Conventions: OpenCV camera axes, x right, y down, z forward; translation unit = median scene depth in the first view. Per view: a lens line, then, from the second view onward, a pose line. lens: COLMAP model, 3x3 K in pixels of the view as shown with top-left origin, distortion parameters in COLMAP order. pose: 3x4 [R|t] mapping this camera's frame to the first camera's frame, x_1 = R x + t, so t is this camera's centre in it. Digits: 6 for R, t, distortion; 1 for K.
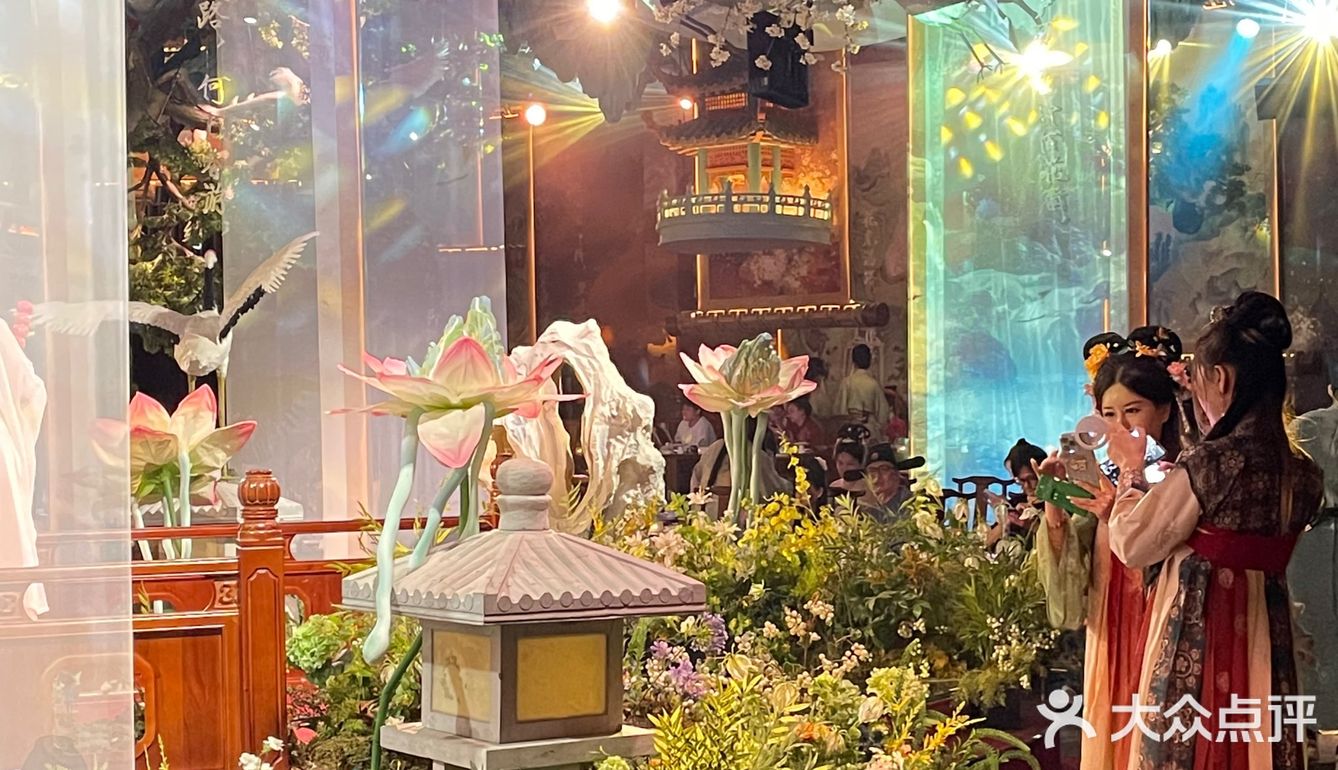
lens RADIAL K [[1586.6, 0, 668.5], [0, 1586.6, 376.3], [0, 0, 1]] dist [0.044859, 0.000000]
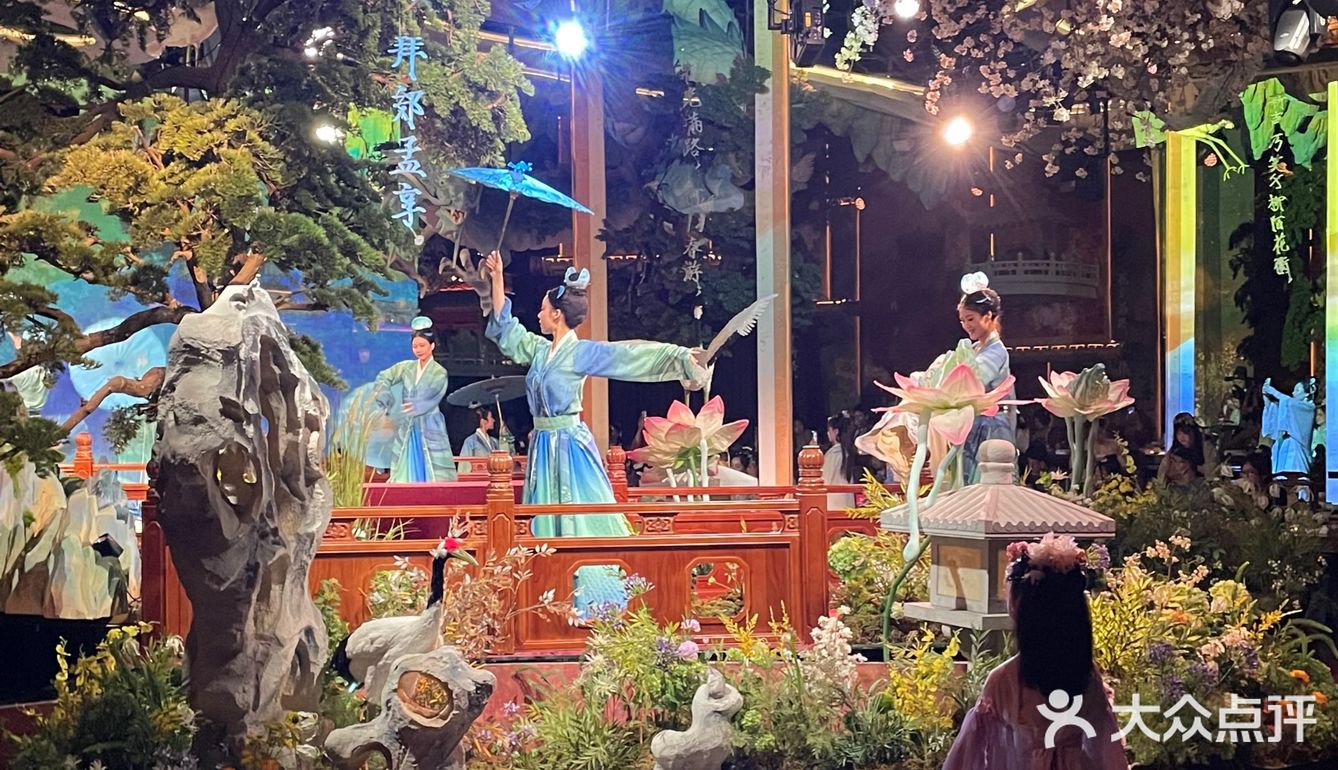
lens RADIAL K [[1293.3, 0, 669.8], [0, 1293.3, 393.0], [0, 0, 1]] dist [-0.003894, 0.000000]
pose [[0.987264, 0.008040, -0.158887, -0.146133], [-0.008983, 0.999946, -0.005214, 0.009888], [0.158836, 0.006575, 0.987283, -0.239786]]
